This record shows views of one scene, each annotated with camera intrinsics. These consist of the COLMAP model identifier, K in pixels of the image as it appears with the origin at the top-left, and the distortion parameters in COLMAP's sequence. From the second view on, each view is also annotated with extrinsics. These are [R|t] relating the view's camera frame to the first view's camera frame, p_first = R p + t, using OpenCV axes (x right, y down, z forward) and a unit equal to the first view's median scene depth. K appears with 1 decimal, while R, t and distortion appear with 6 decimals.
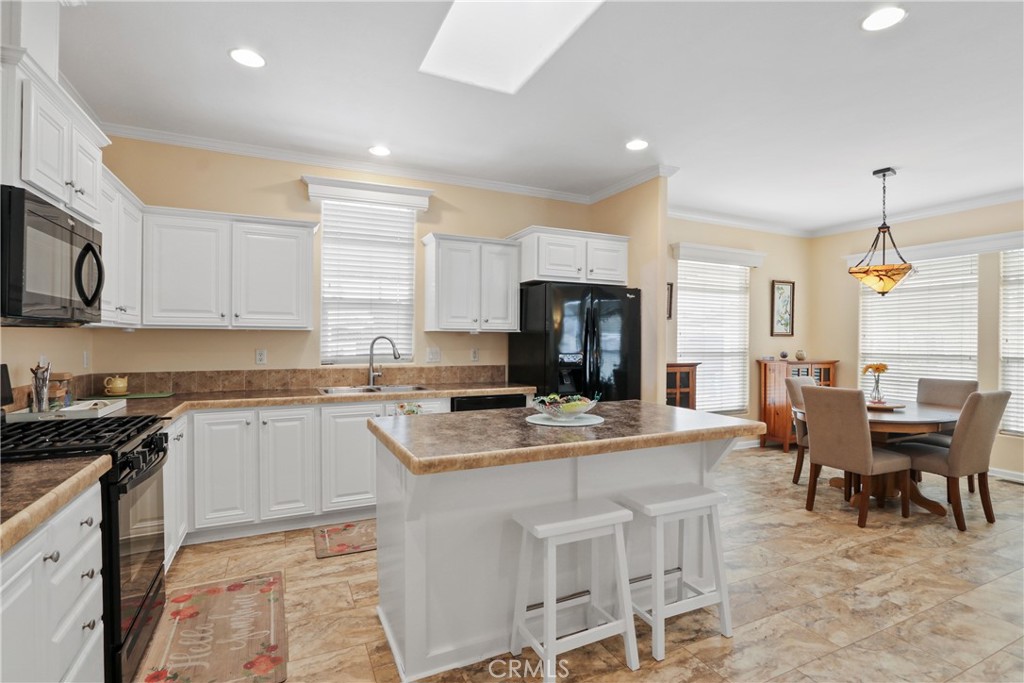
lens RADIAL K [[496.9, 0, 515.0], [0, 496.9, 339.3], [0, 0, 1]] dist [0.000448, -0.000049]
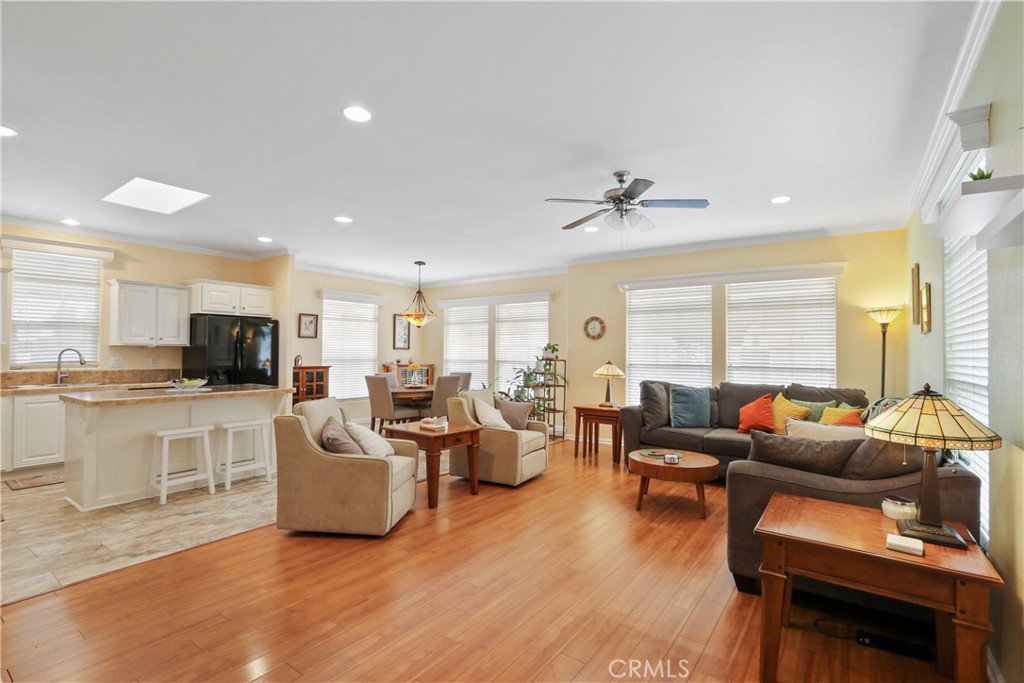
lens RADIAL K [[471.0, 0, 508.6], [0, 471.0, 341.7], [0, 0, 1]] dist [-0.004419, 0.000798]
pose [[0.880088, 0.010176, 0.474701, 0.187494], [0.000425, 0.999753, -0.022219, 0.003807], [-0.474810, 0.019757, 0.879867, -0.729177]]
